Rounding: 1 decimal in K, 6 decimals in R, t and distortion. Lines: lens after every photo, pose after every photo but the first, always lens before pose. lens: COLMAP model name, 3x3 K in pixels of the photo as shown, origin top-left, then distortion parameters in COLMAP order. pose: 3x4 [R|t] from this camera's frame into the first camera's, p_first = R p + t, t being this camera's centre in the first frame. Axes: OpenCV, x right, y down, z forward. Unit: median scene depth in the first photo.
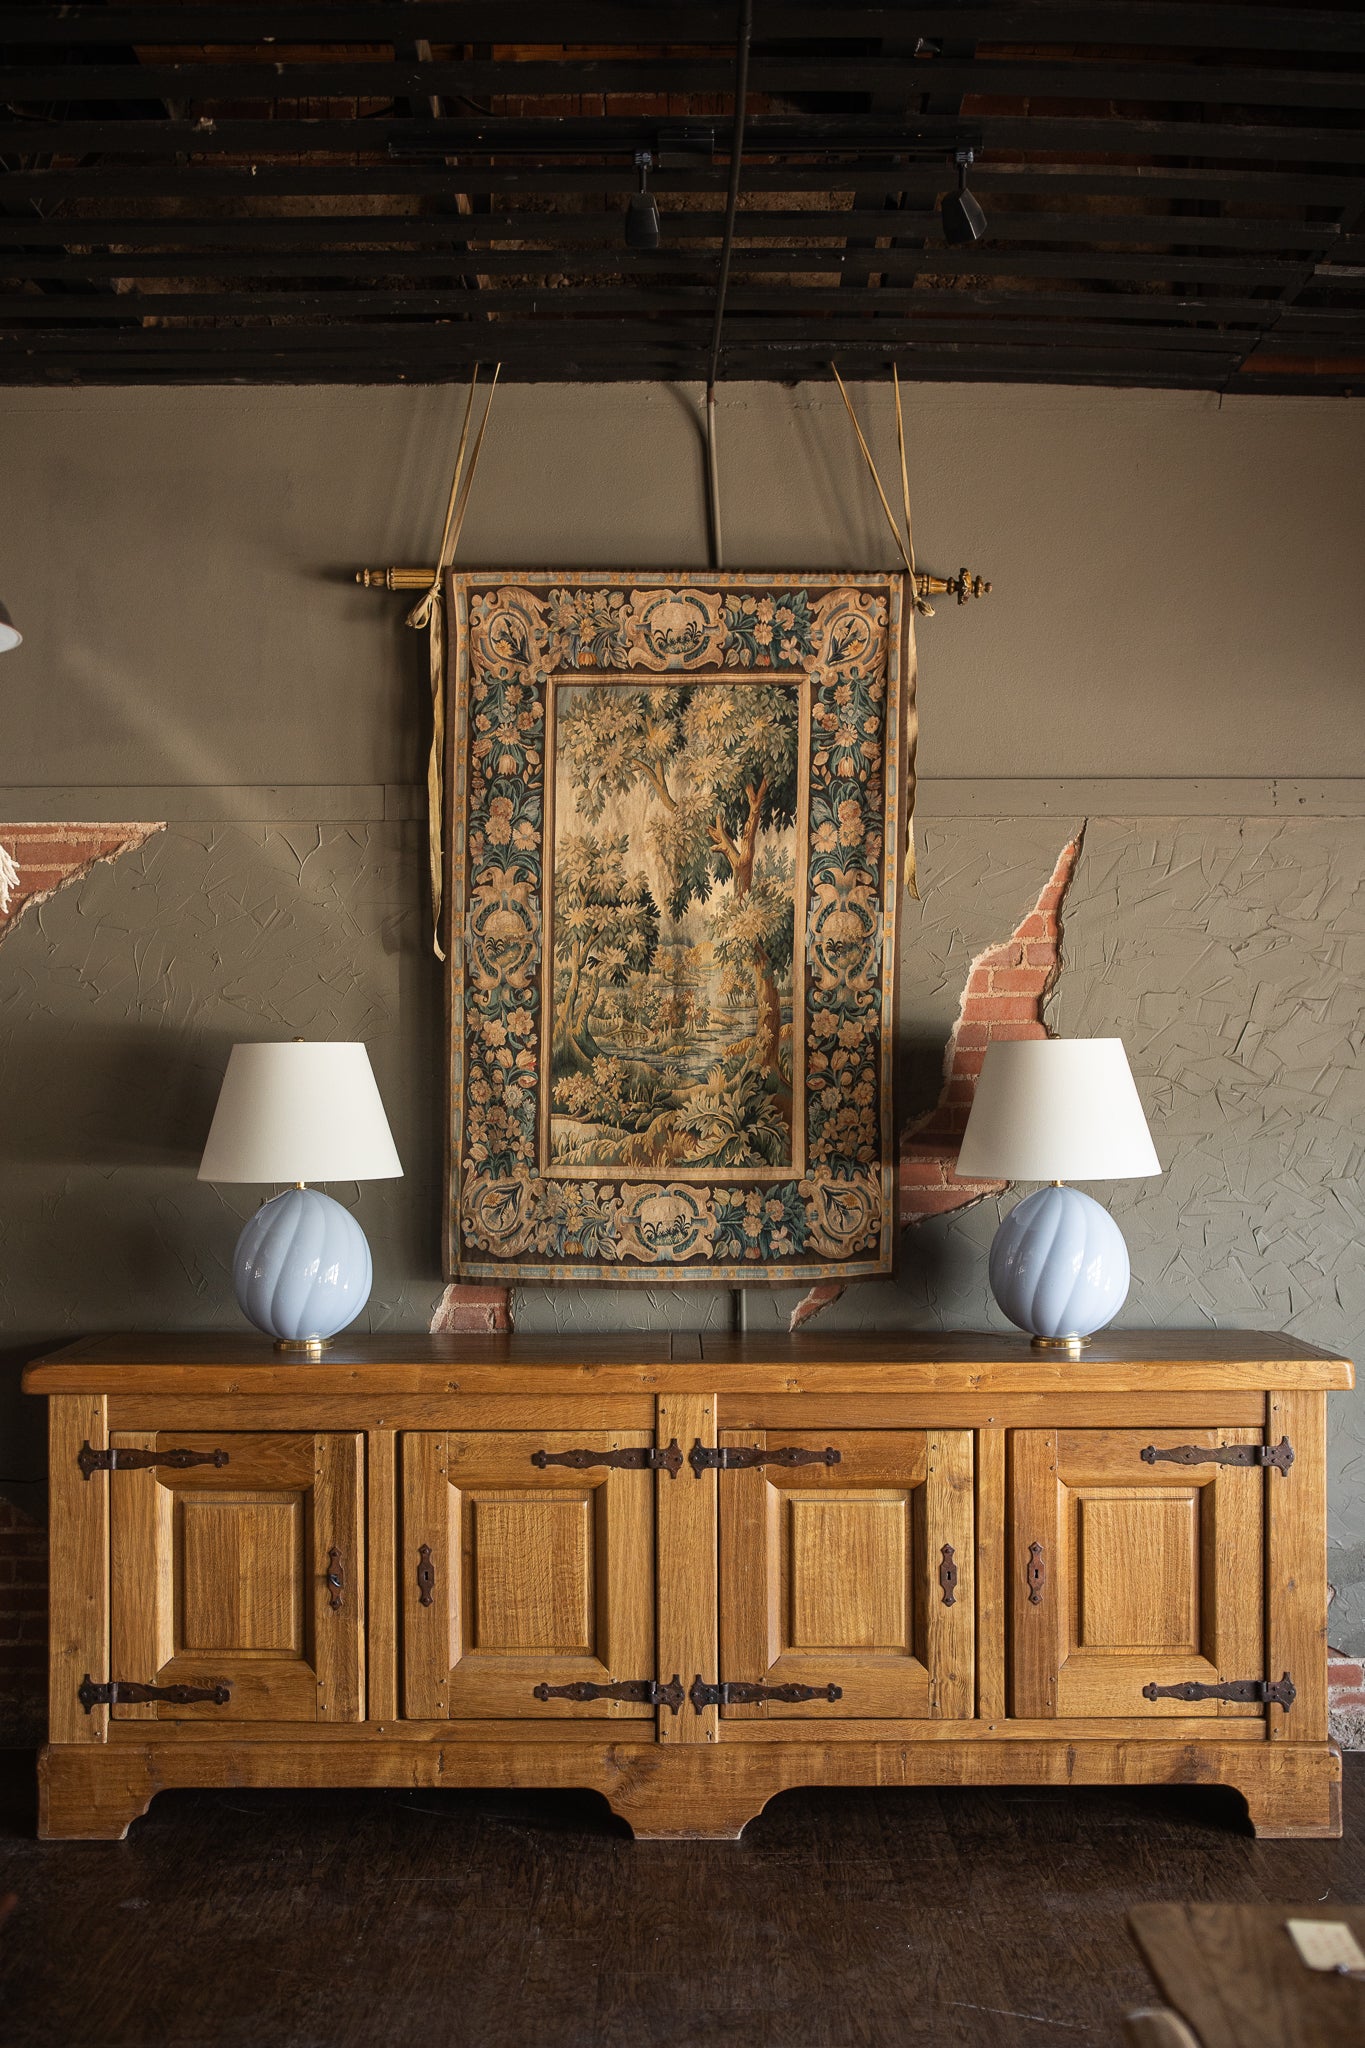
lens RADIAL K [[3447.3, 0, 528.9], [0, 3447.3, 1129.2], [0, 0, 1]] dist [0.015958, 0.000000]
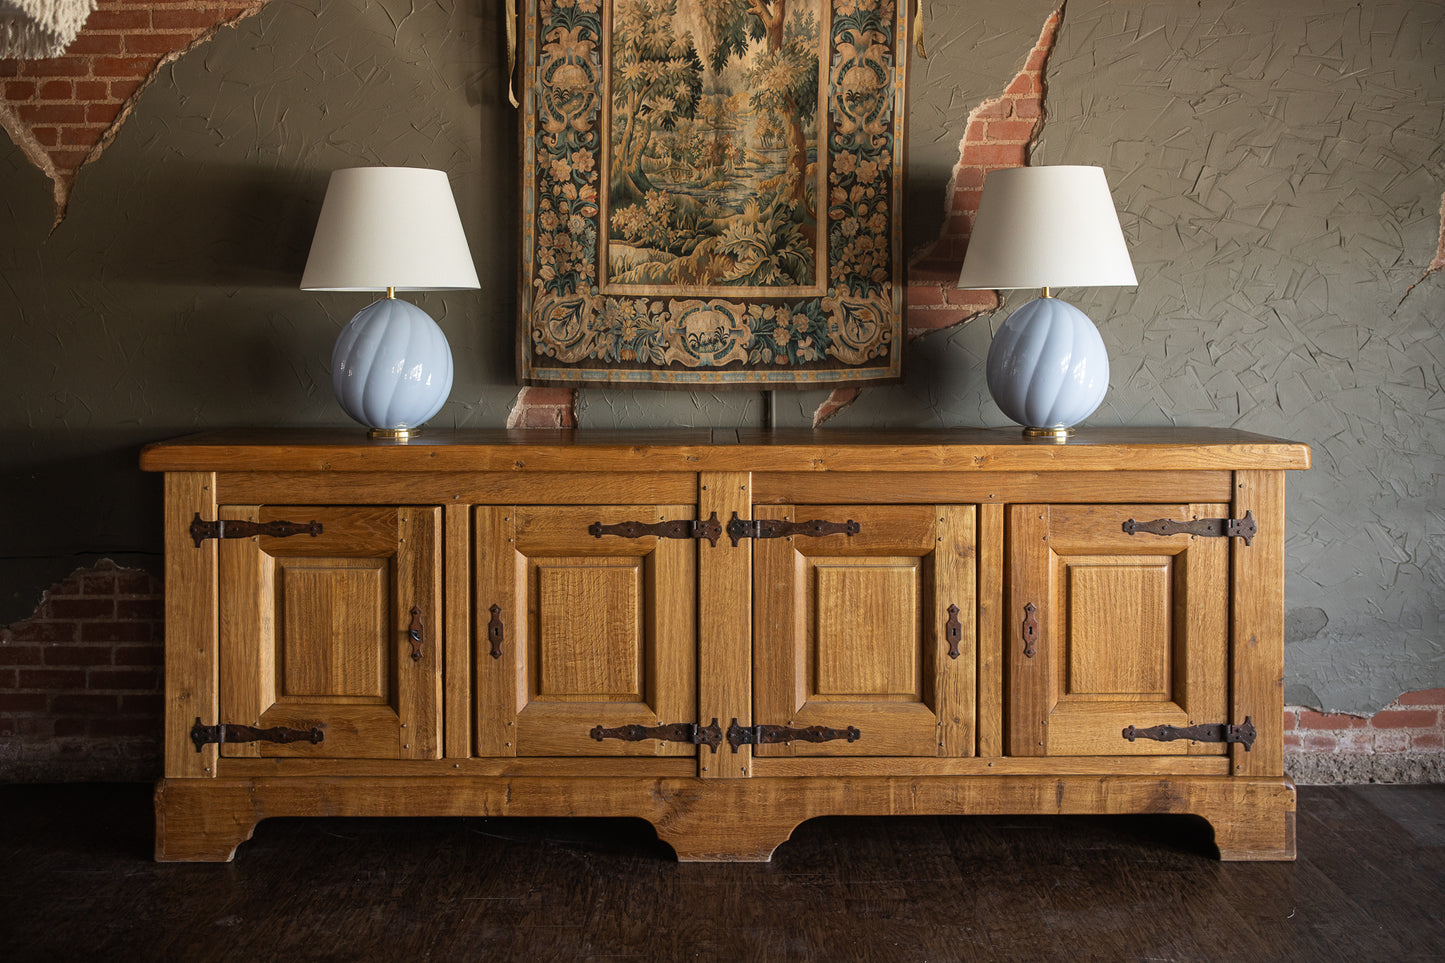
lens RADIAL K [[2432.3, 0, 638.6], [0, 2432.3, 391.7], [0, 0, 1]] dist [0.015958, 0.000000]
pose [[0.999944, 0.002163, 0.010376, 0.008720], [-0.002350, 0.999834, 0.018078, 0.035397], [-0.010335, -0.018101, 0.999783, 0.195963]]
